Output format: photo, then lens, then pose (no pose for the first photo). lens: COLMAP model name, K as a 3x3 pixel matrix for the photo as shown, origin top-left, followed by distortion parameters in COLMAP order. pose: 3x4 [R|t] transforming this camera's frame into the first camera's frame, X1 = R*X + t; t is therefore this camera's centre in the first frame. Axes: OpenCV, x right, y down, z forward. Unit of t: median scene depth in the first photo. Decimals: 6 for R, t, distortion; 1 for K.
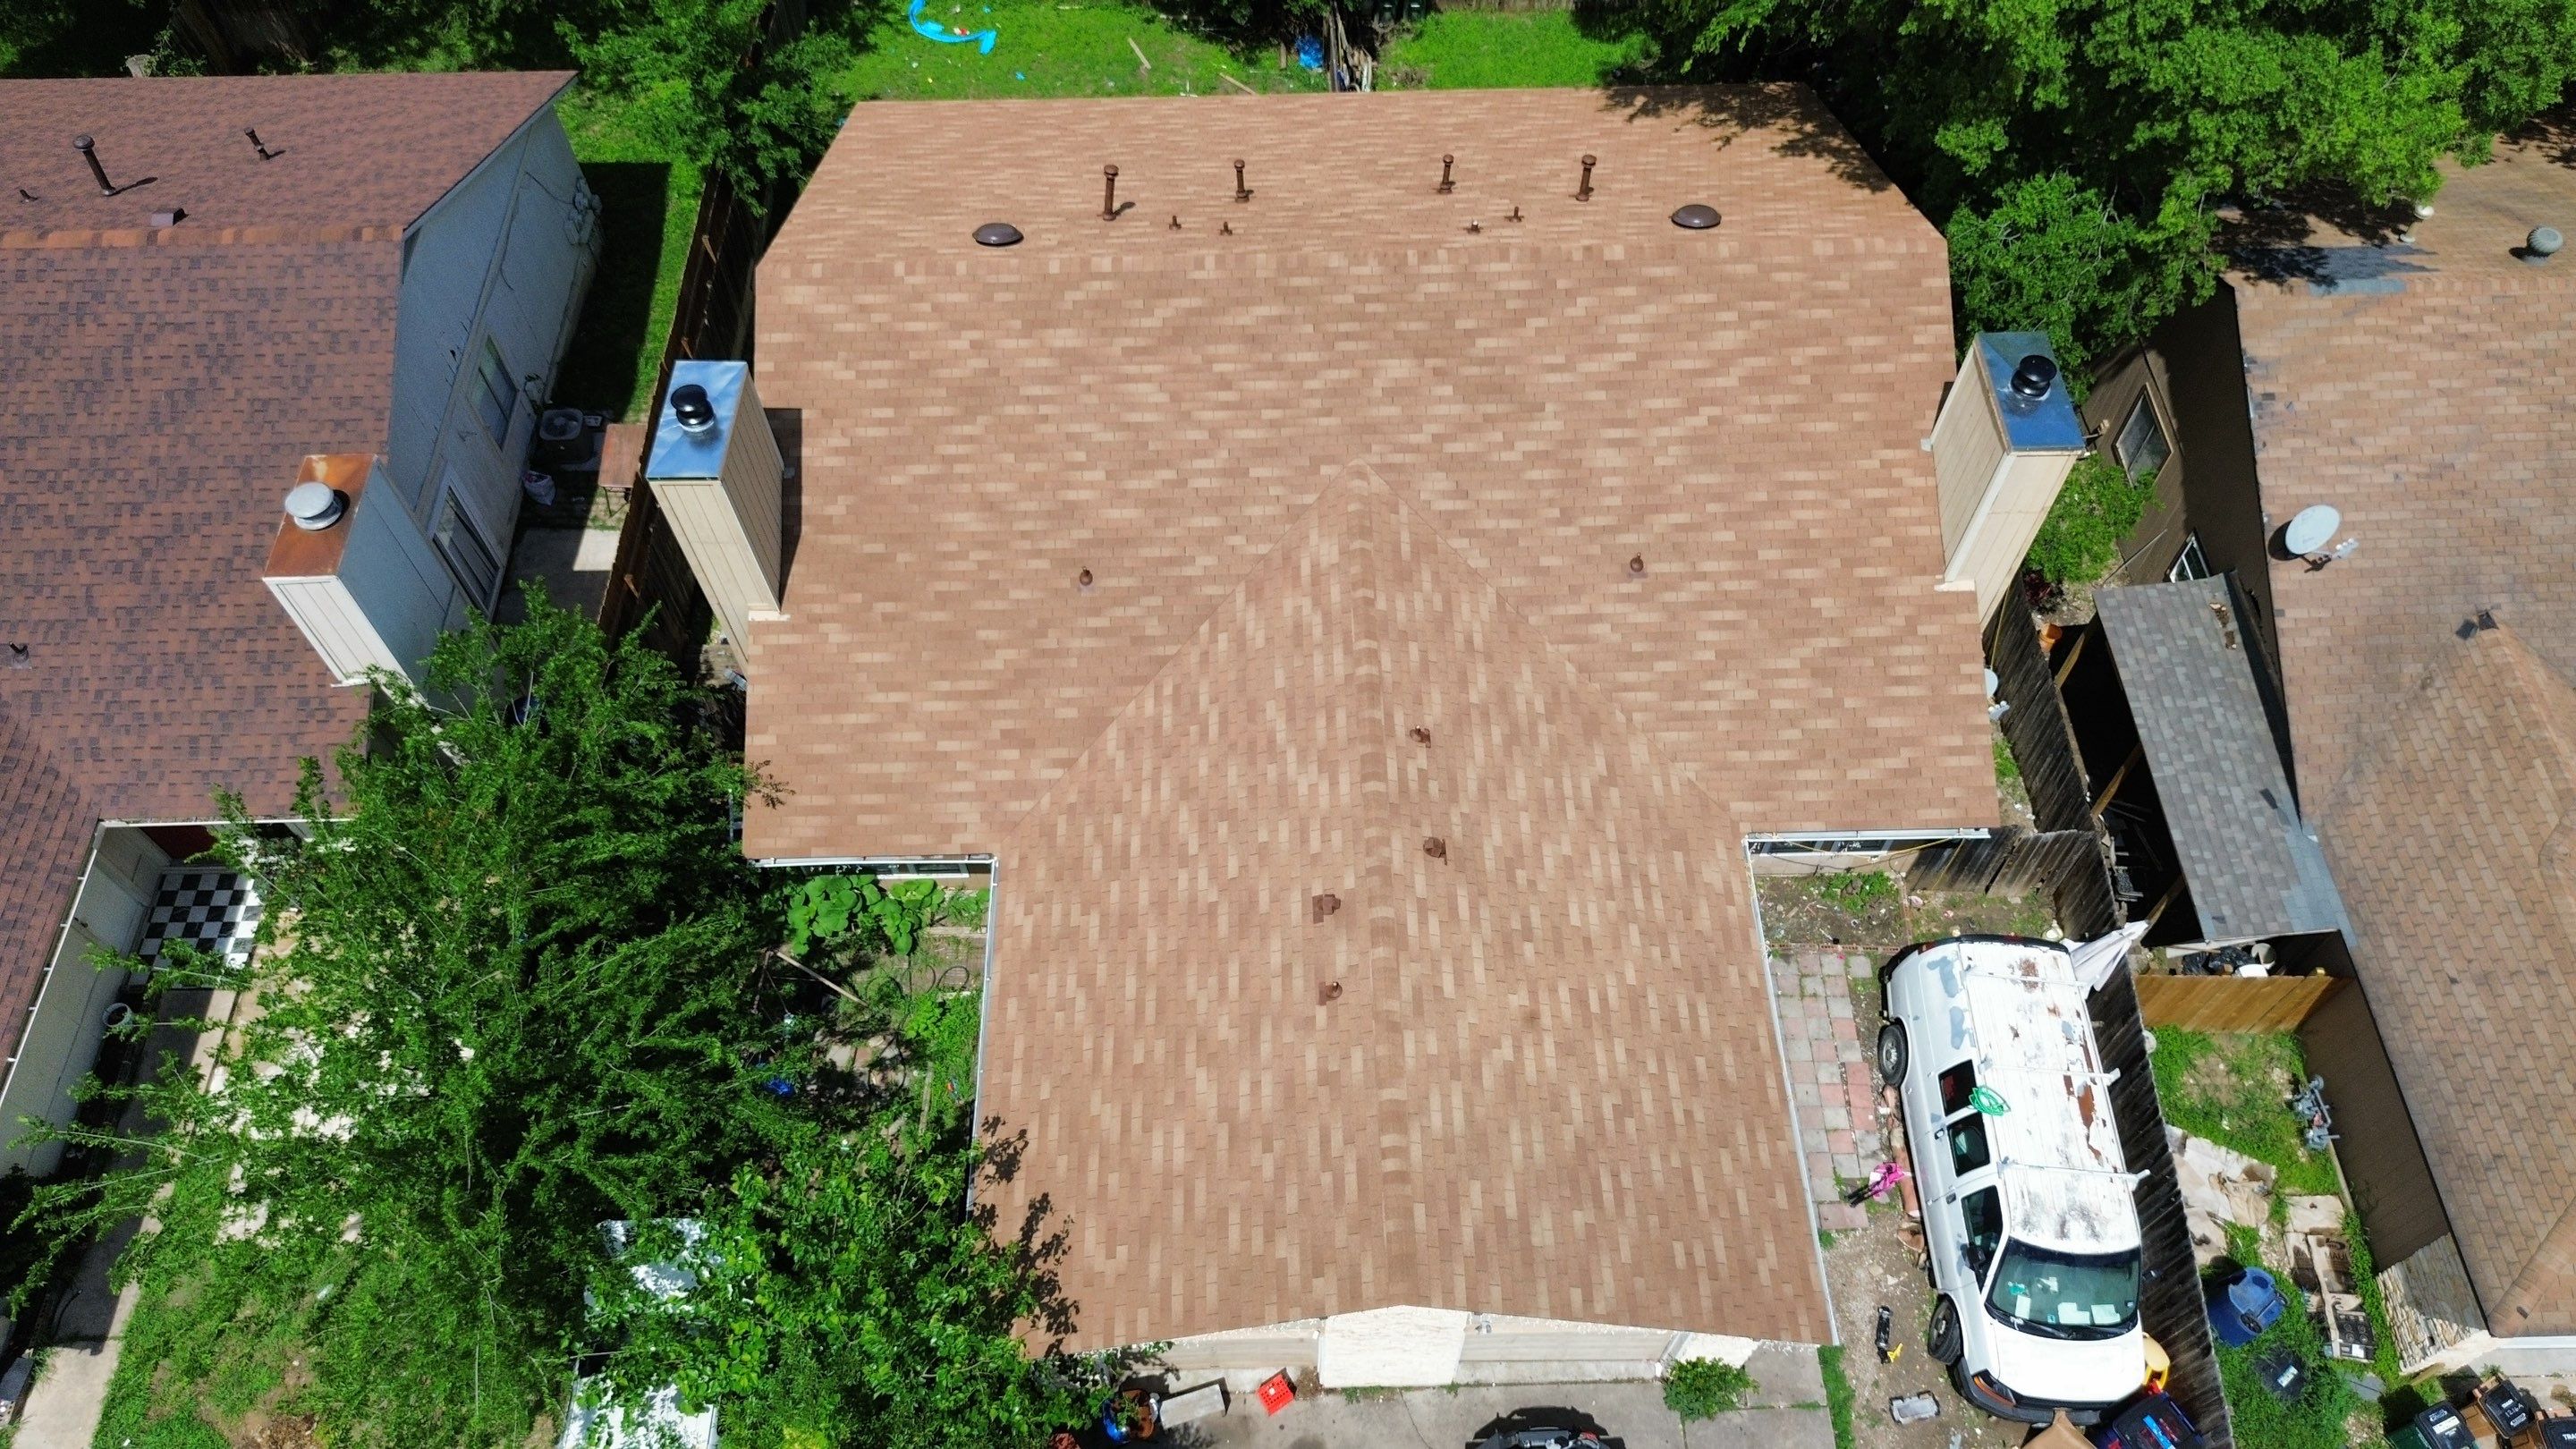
lens RADIAL K [[1830.6, 0, 1291.8], [0, 1830.6, 731.2], [0, 0, 1]] dist [0.067090, -0.069492]
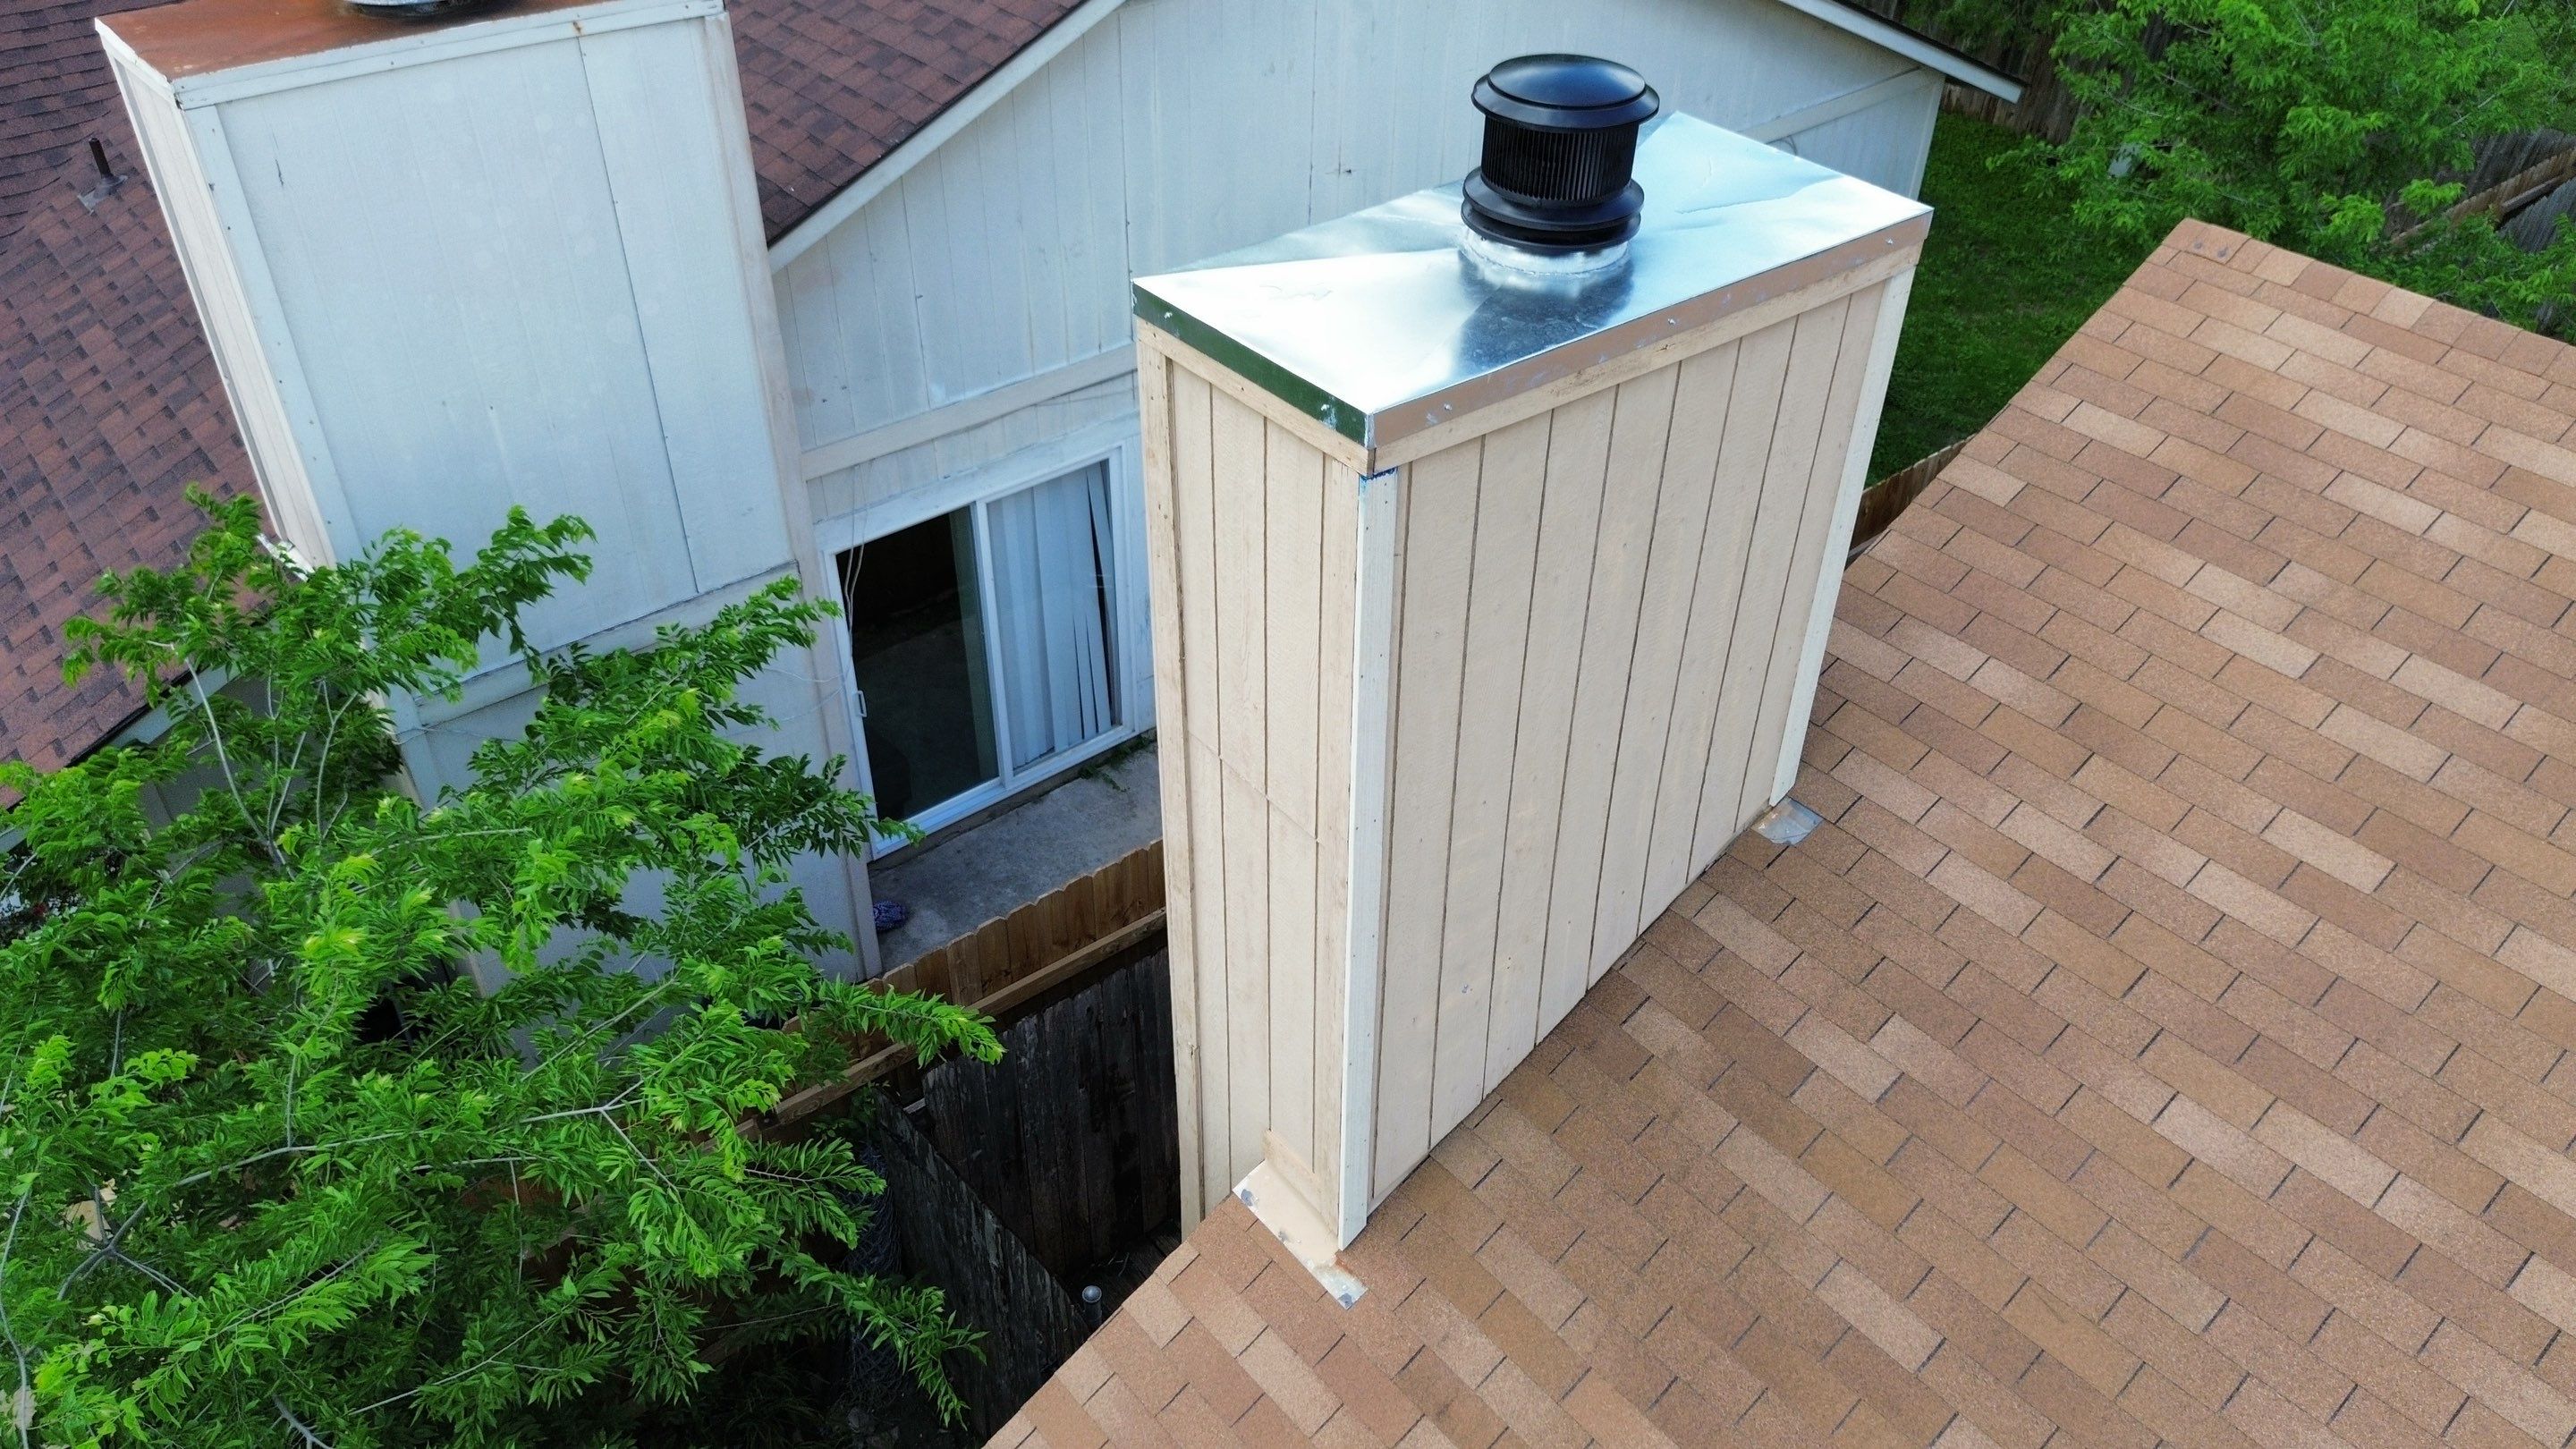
lens RADIAL K [[1830.6, 0, 1282.0], [0, 1830.6, 715.8], [0, 0, 1]] dist [0.067090, -0.069492]
pose [[0.628908, 0.487011, -0.606049, -0.177401], [-0.663862, 0.742105, -0.092558, -0.085576], [0.404675, 0.460543, 0.790024, 0.781502]]
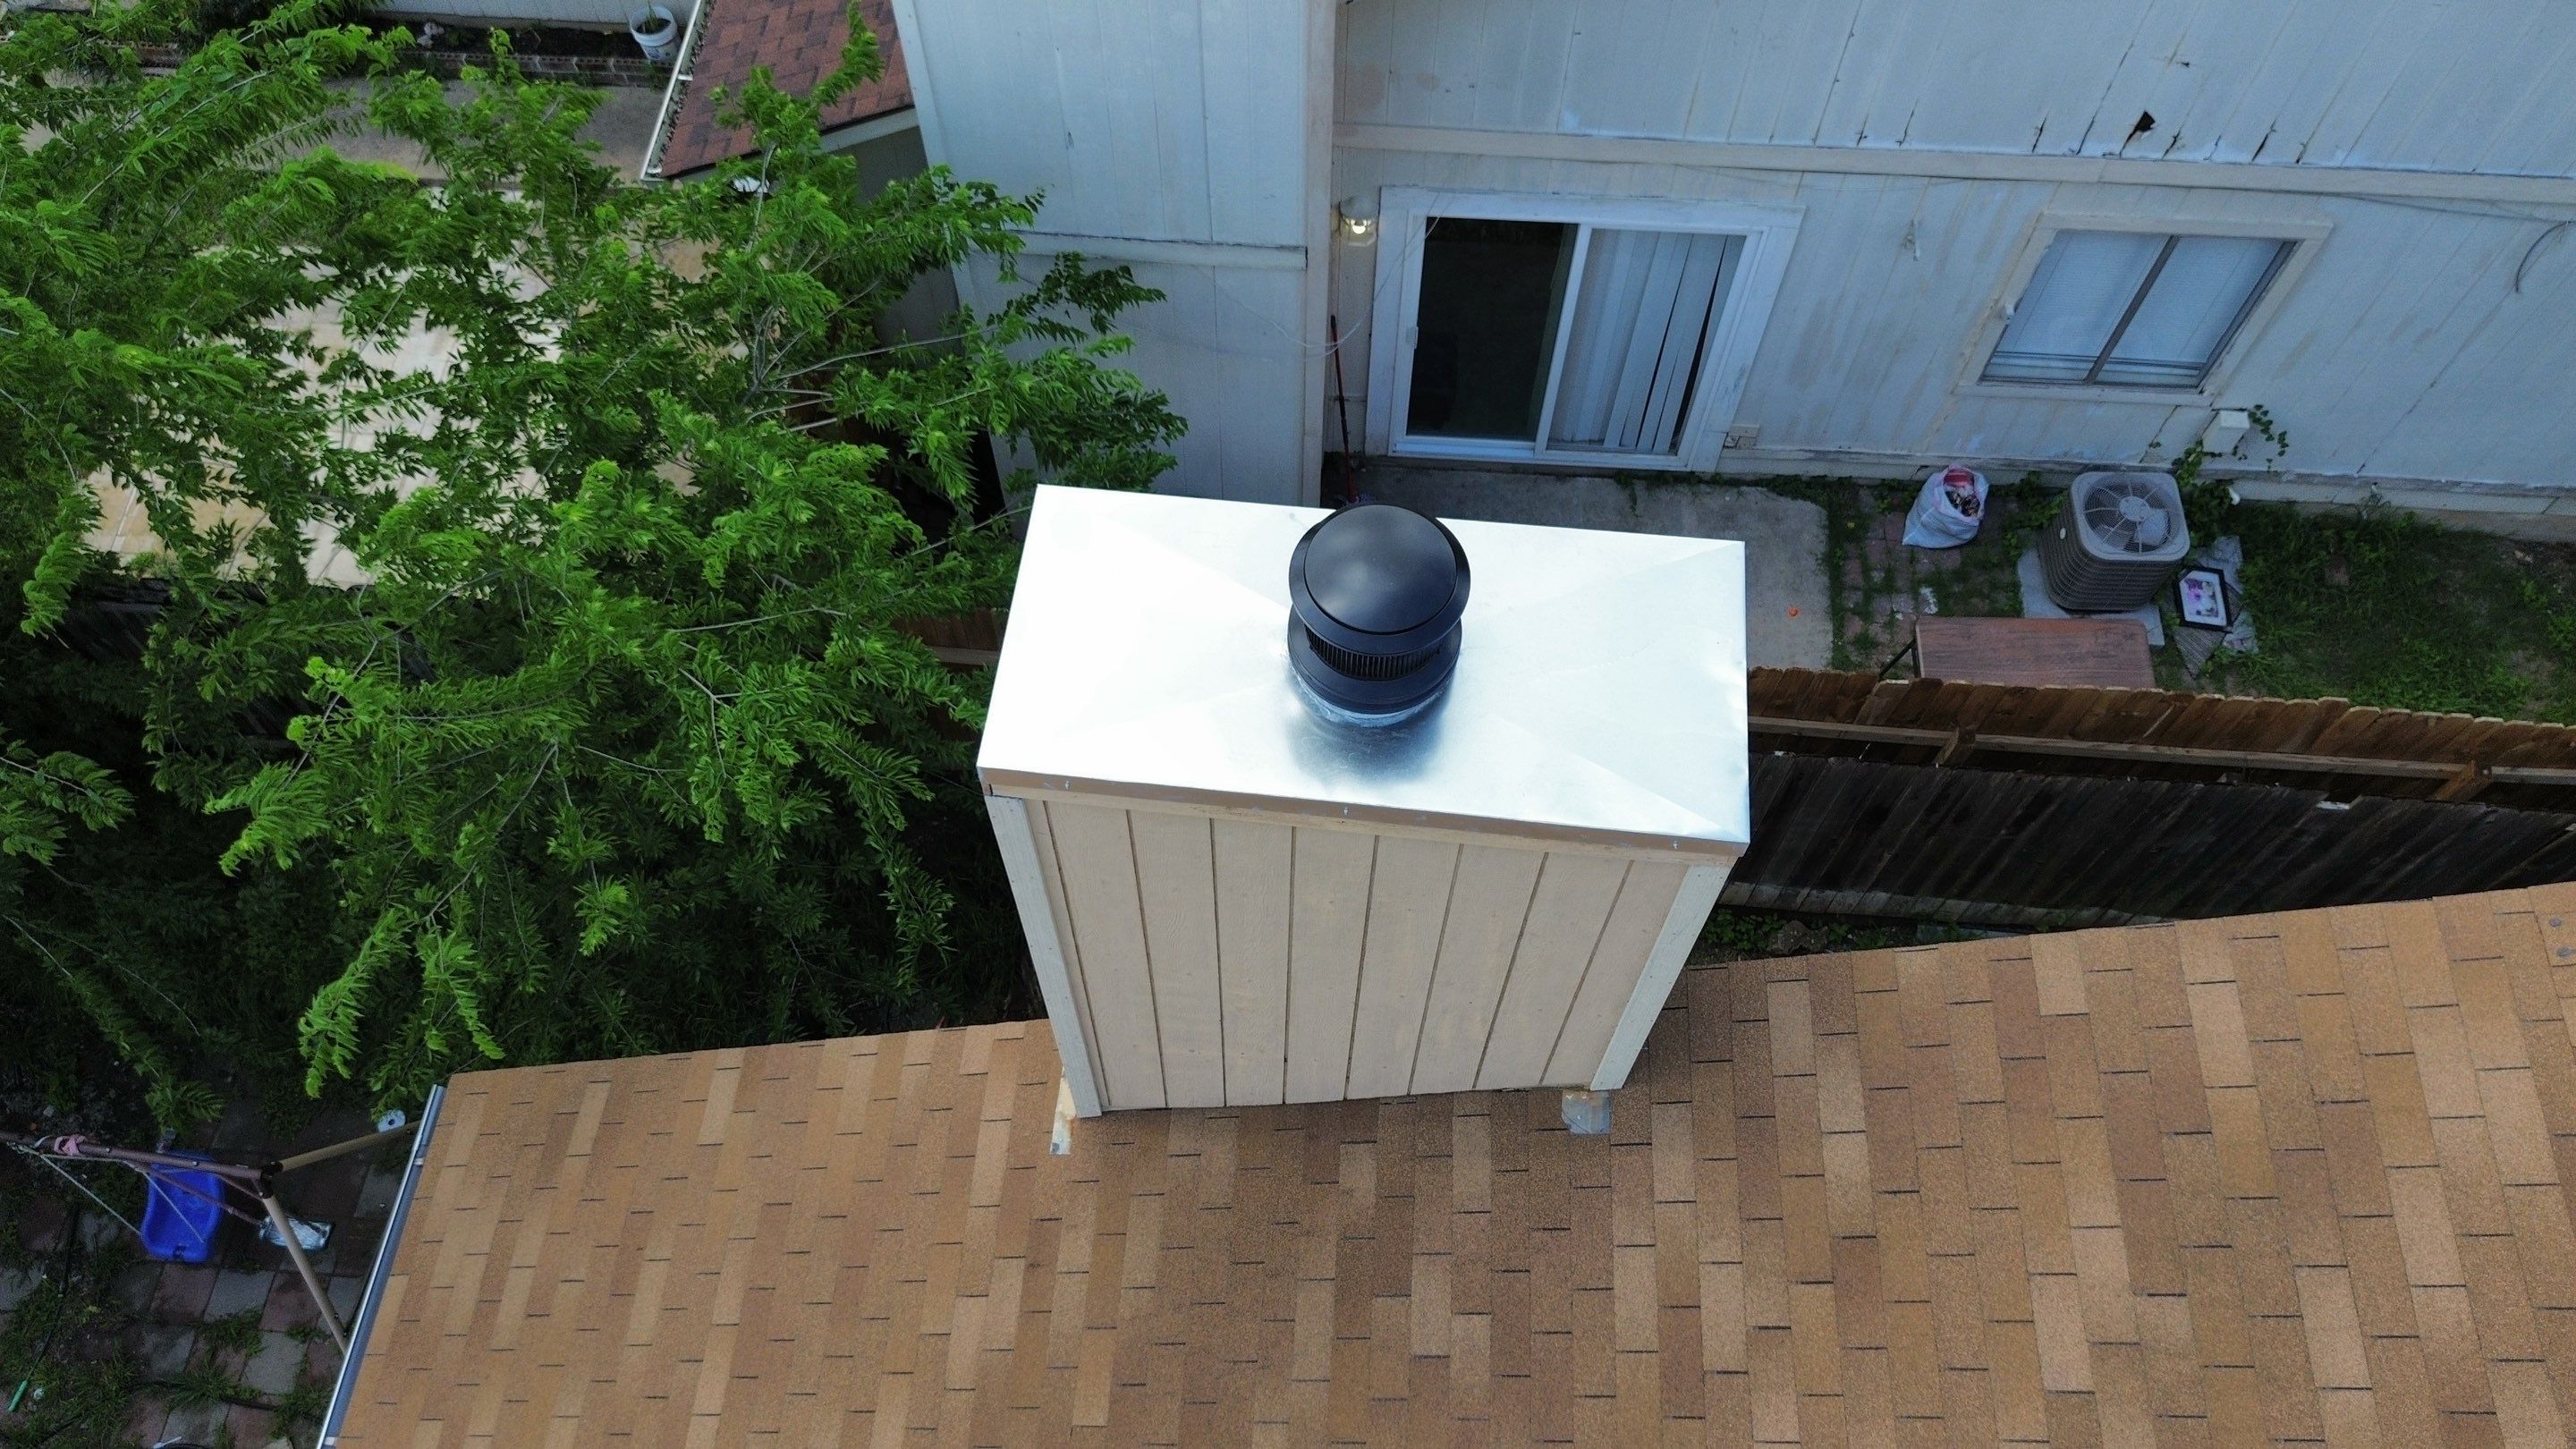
lens RADIAL K [[1830.6, 0, 1290.1], [0, 1830.6, 712.5], [0, 0, 1]] dist [0.067090, -0.069492]
pose [[-0.086986, 0.875673, -0.475006, -0.198995], [-0.837721, 0.193743, 0.510575, -0.243726], [0.539126, 0.442335, 0.716717, 0.777846]]
